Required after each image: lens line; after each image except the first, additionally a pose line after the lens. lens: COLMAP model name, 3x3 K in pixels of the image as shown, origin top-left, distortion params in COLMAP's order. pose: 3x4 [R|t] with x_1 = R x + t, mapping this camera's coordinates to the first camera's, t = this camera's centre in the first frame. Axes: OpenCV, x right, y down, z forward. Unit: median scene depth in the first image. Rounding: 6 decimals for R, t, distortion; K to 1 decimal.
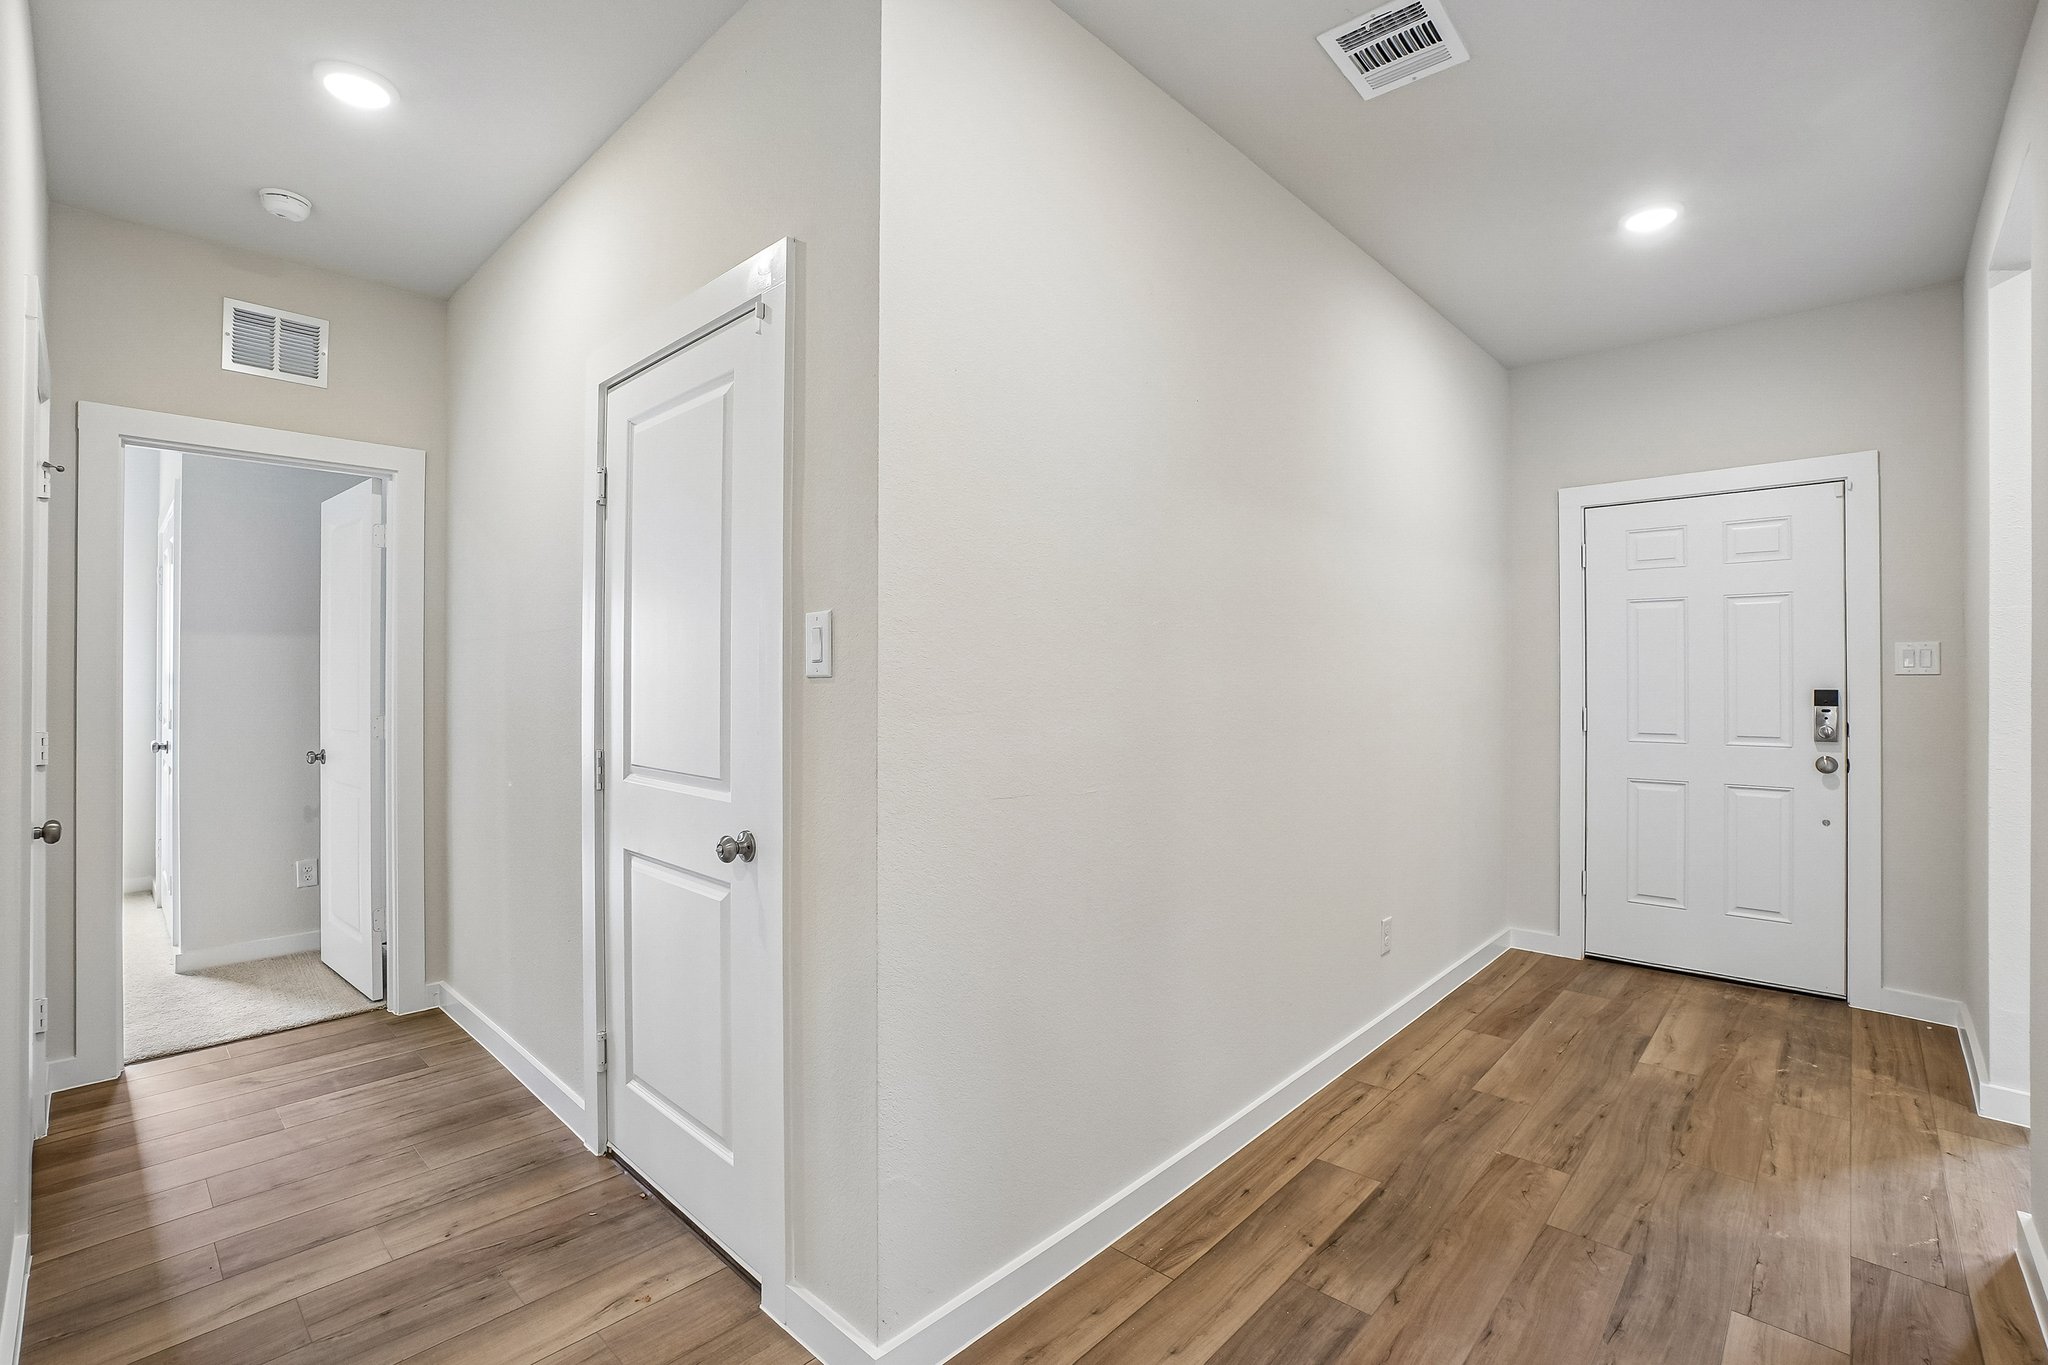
lens RADIAL K [[926.5, 0, 999.7], [0, 926.5, 668.7], [0, 0, 1]] dist [-0.057464, 0.017883]
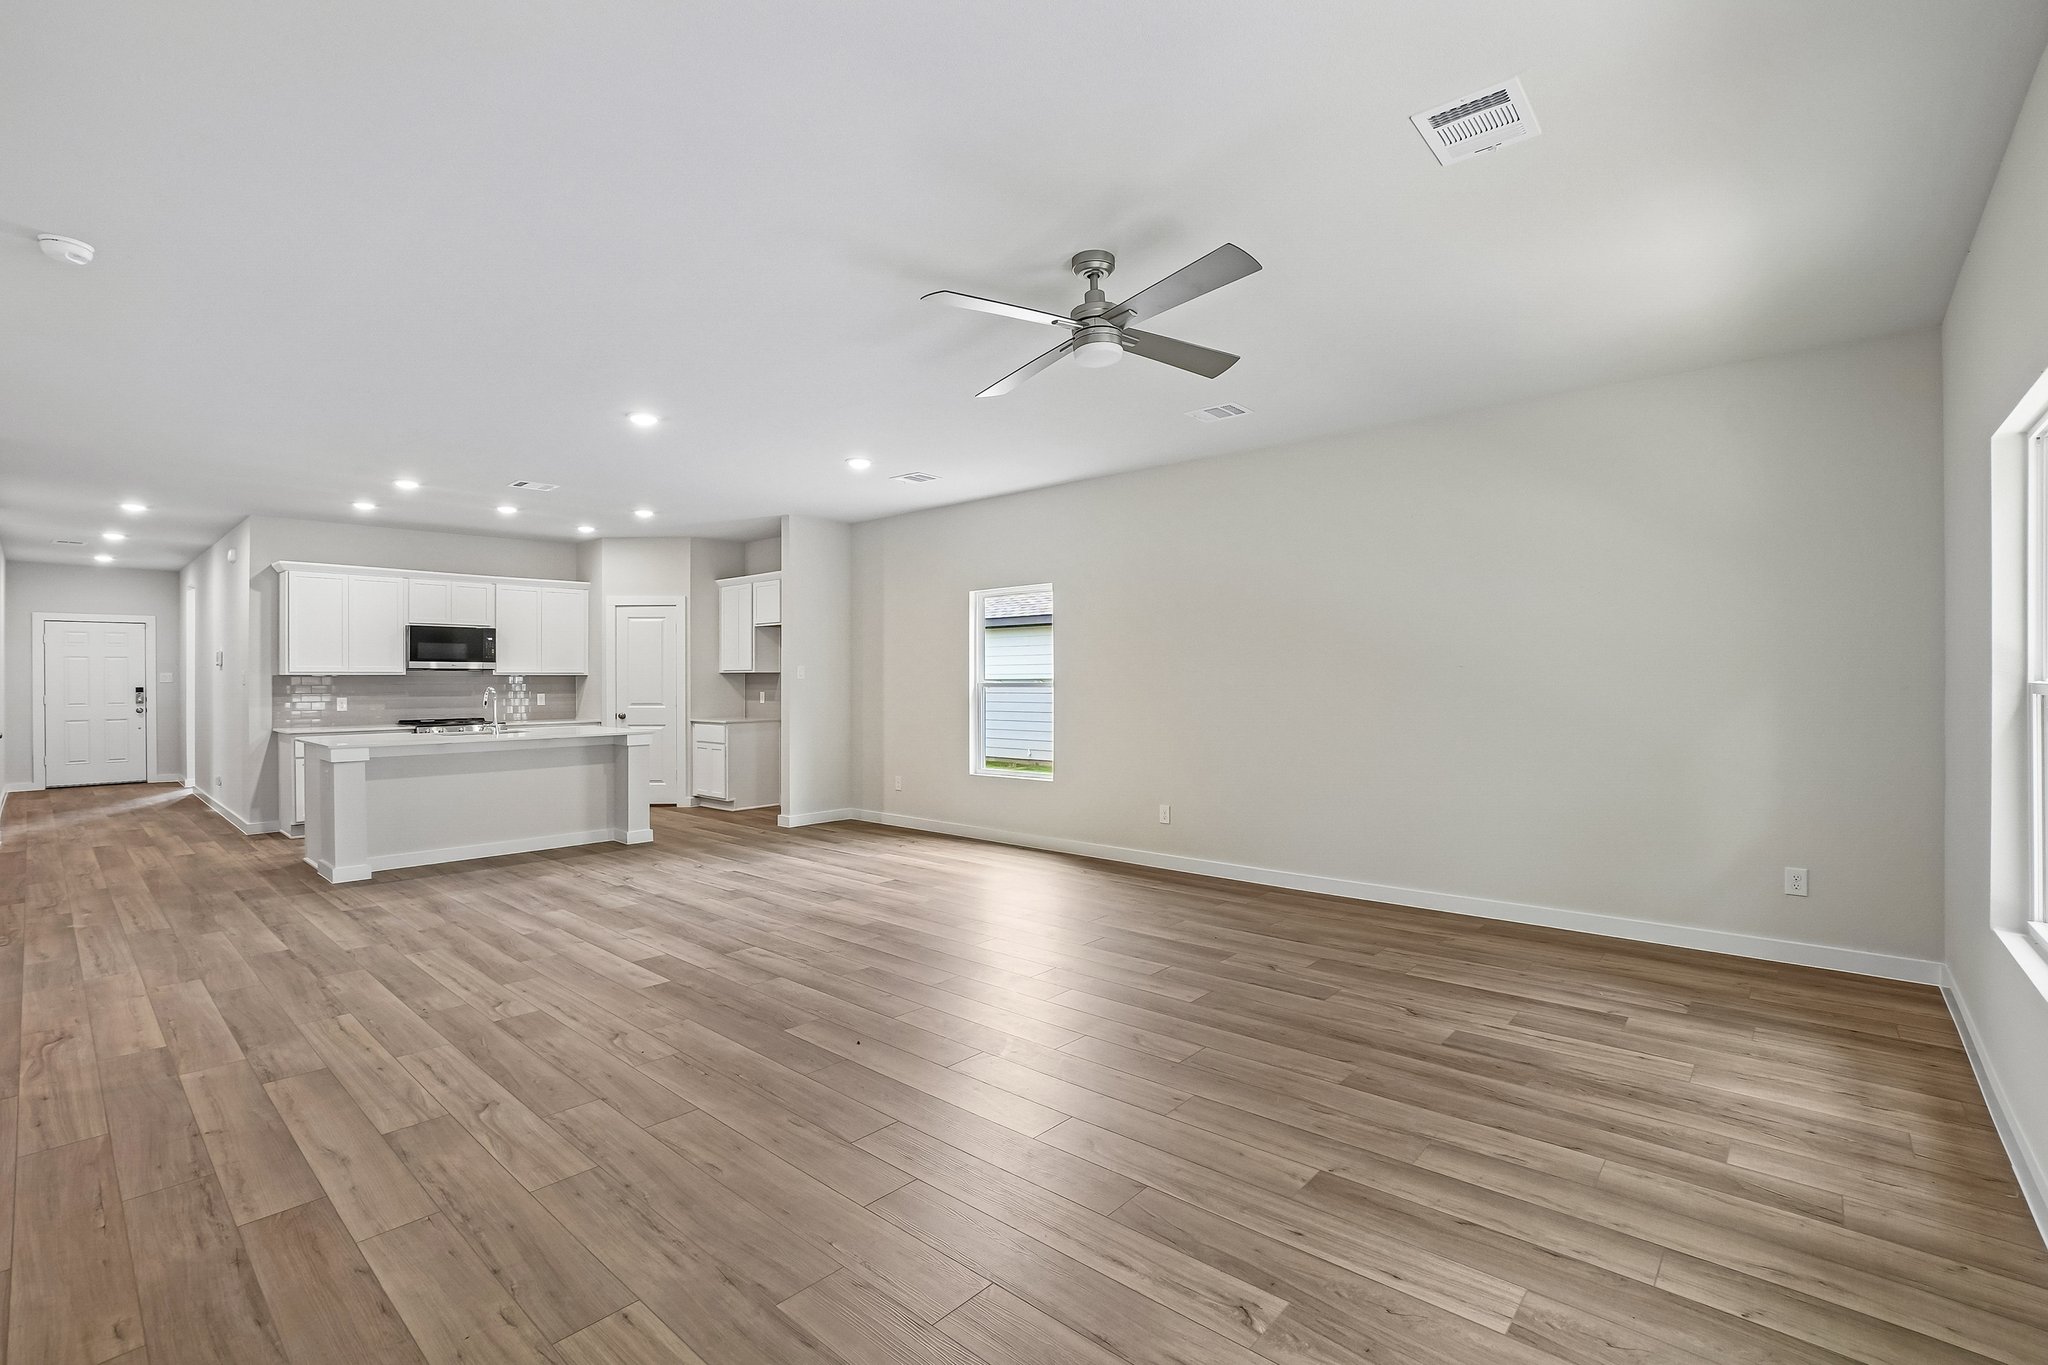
lens RADIAL K [[926.5, 0, 1019.7], [0, 926.5, 674.3], [0, 0, 1]] dist [-0.057464, 0.017883]
pose [[-0.022338, 0.001775, 0.999749, -3.403093], [0.000444, 0.999998, -0.001765, -0.023979], [-0.999750, 0.000404, -0.022338, -3.041669]]
